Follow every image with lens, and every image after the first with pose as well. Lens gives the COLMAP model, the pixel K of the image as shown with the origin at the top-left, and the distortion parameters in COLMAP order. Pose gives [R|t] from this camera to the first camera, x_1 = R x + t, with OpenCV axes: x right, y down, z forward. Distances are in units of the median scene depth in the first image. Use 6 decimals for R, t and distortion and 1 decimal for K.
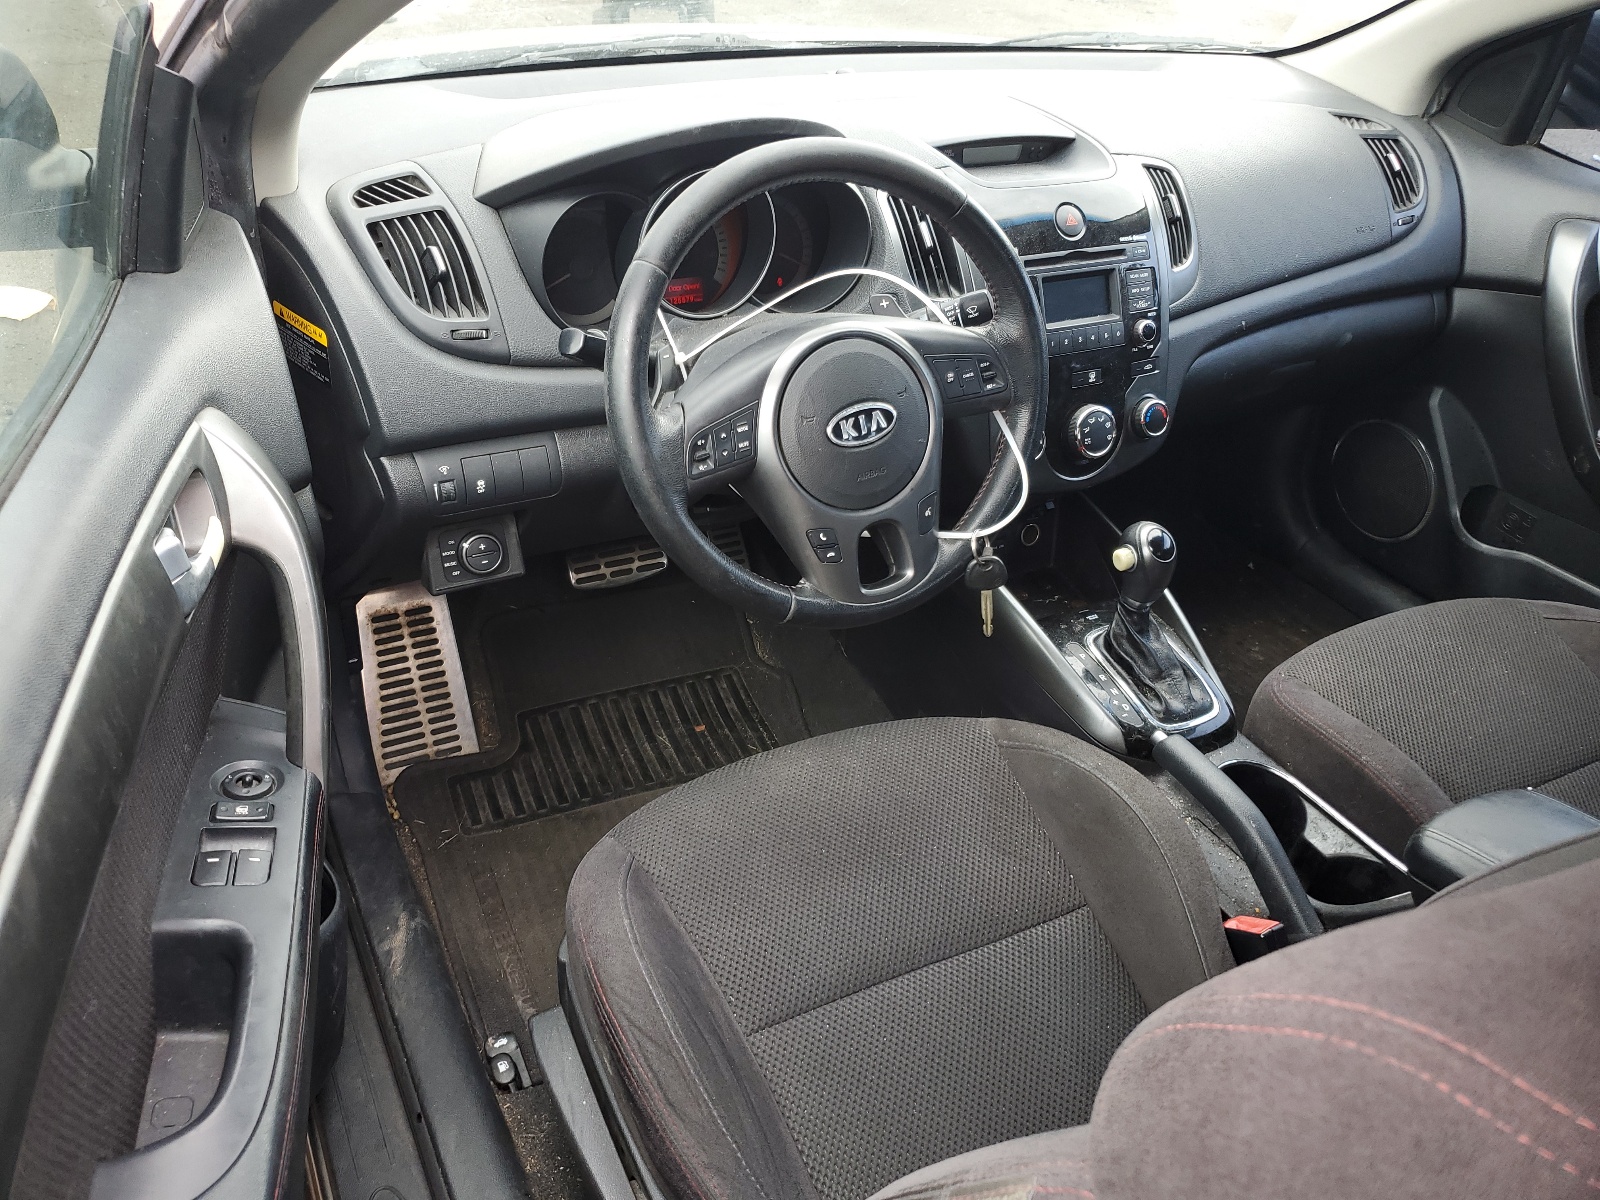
lens RADIAL K [[1260.0, 0, 799.8], [0, 1260.0, 543.4], [0, 0, 1]] dist [0.003007, -0.001239]
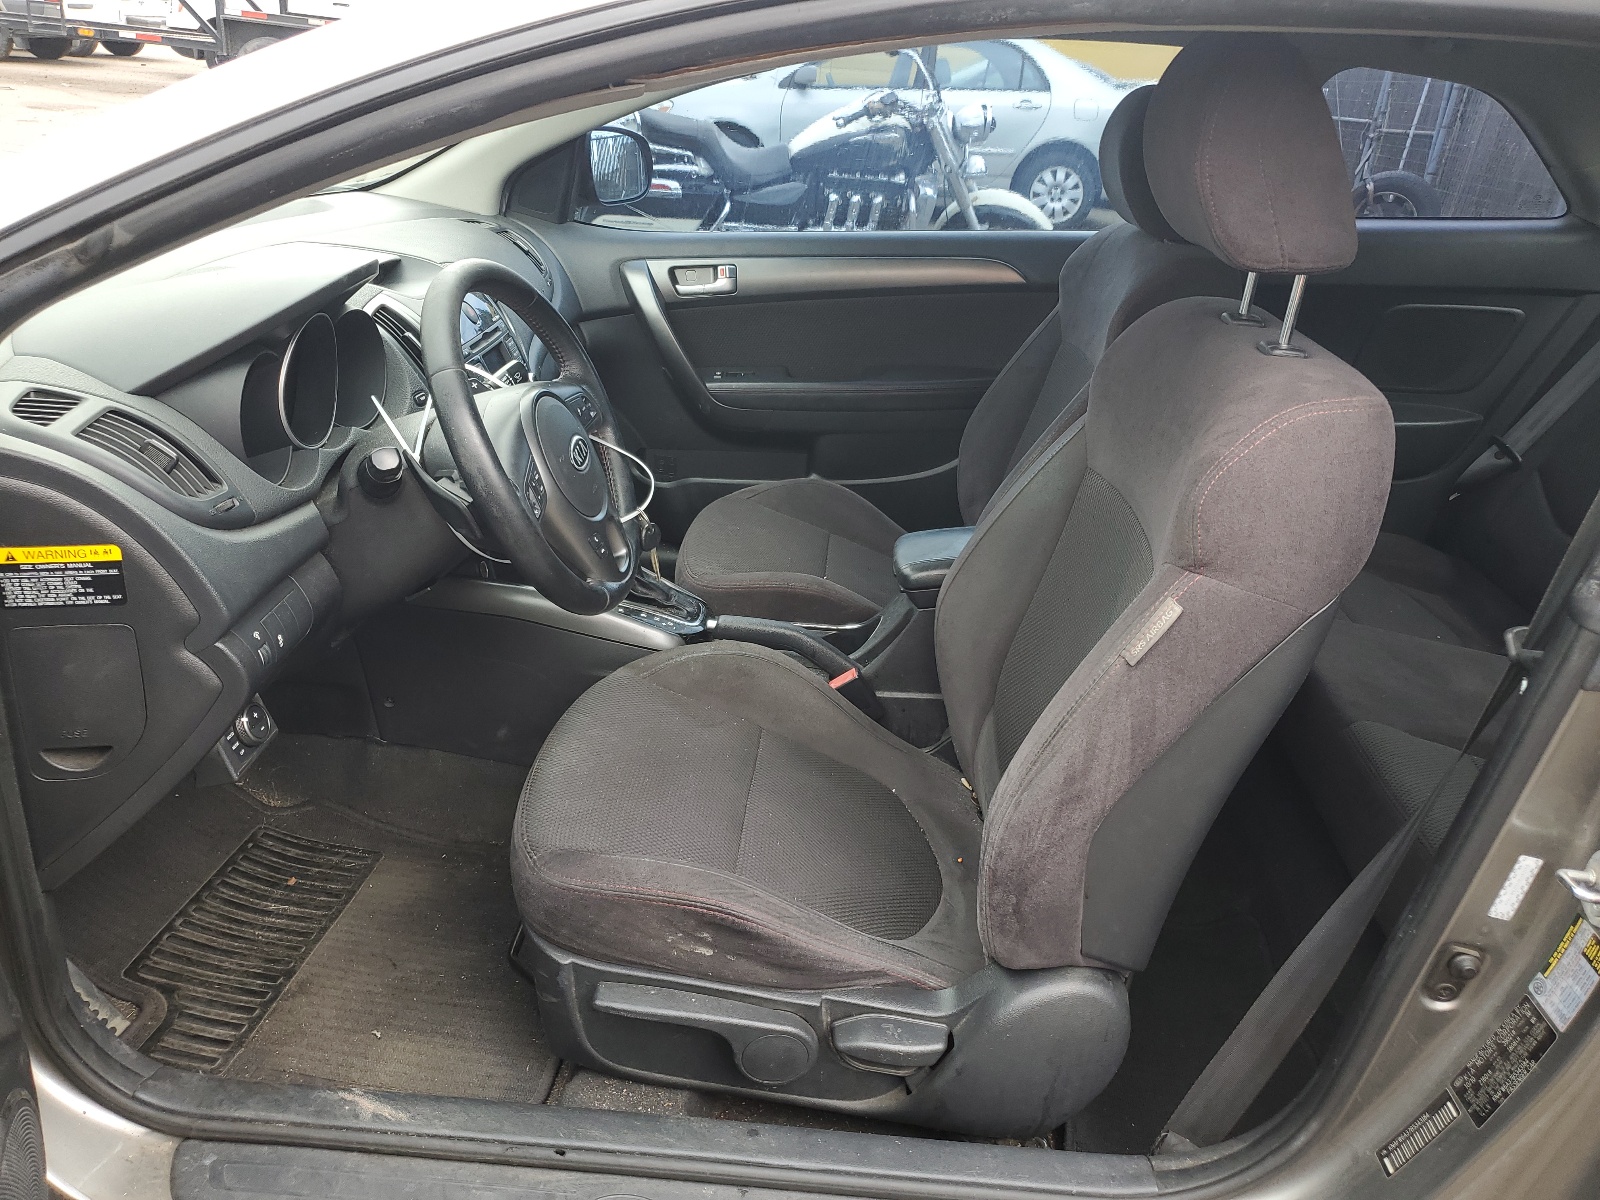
lens RADIAL K [[1260.0, 0, 799.8], [0, 1260.0, 543.4], [0, 0, 1]] dist [0.003007, -0.001239]
pose [[0.520592, -0.344537, 0.781203, -0.573499], [0.423275, 0.898761, 0.114315, -0.038930], [-0.741500, 0.271152, 0.613721, 0.015812]]
